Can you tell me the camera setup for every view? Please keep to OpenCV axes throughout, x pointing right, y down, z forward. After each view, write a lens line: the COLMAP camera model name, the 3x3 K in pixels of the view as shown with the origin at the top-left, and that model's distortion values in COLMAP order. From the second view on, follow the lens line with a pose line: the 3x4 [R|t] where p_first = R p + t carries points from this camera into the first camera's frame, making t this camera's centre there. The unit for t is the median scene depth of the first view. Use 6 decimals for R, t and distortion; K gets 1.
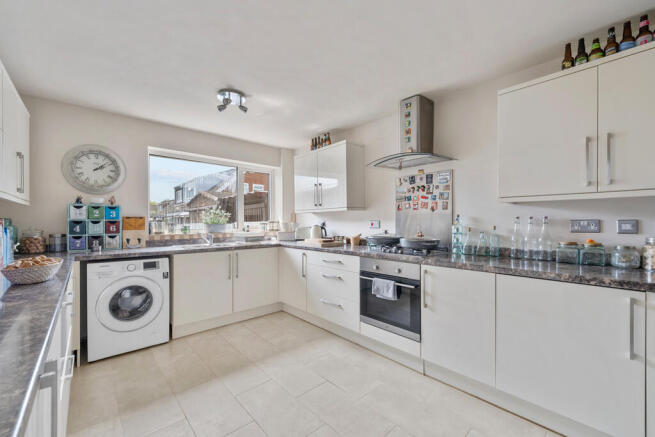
lens RADIAL K [[267.0, 0, 325.6], [0, 267.0, 222.9], [0, 0, 1]] dist [-0.000060, -0.000118]
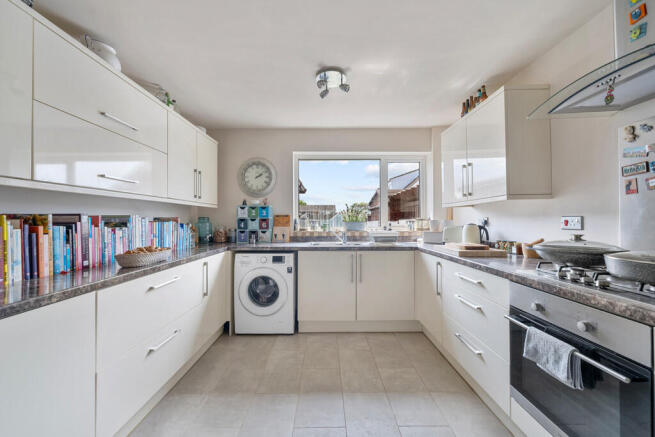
lens RADIAL K [[264.2, 0, 327.5], [0, 264.2, 218.5], [0, 0, 1]] dist [0.000032, -0.000015]
pose [[0.745420, -0.005474, -0.666572, 0.203697], [-0.000591, 0.999960, -0.008872, 0.001835], [0.666595, 0.007007, 0.745387, 0.315761]]
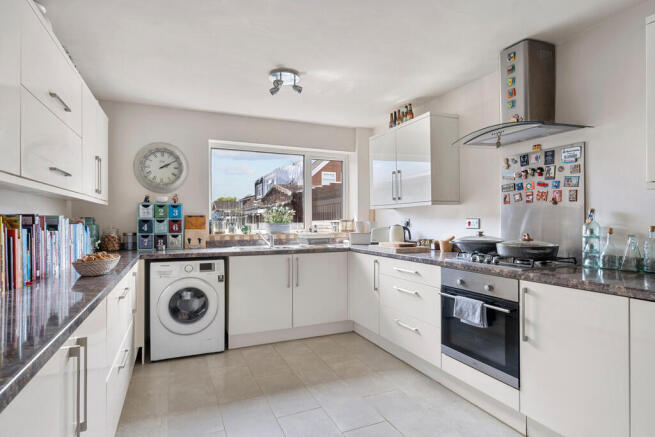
lens RADIAL K [[351.9, 0, 326.6], [0, 351.9, 219.7], [0, 0, 1]] dist [-0.002162, -0.000307]
pose [[0.948628, -0.002457, -0.316383, 0.129995], [0.000351, 0.999977, -0.006712, 0.001288], [0.316392, 0.006256, 0.948608, -0.038035]]
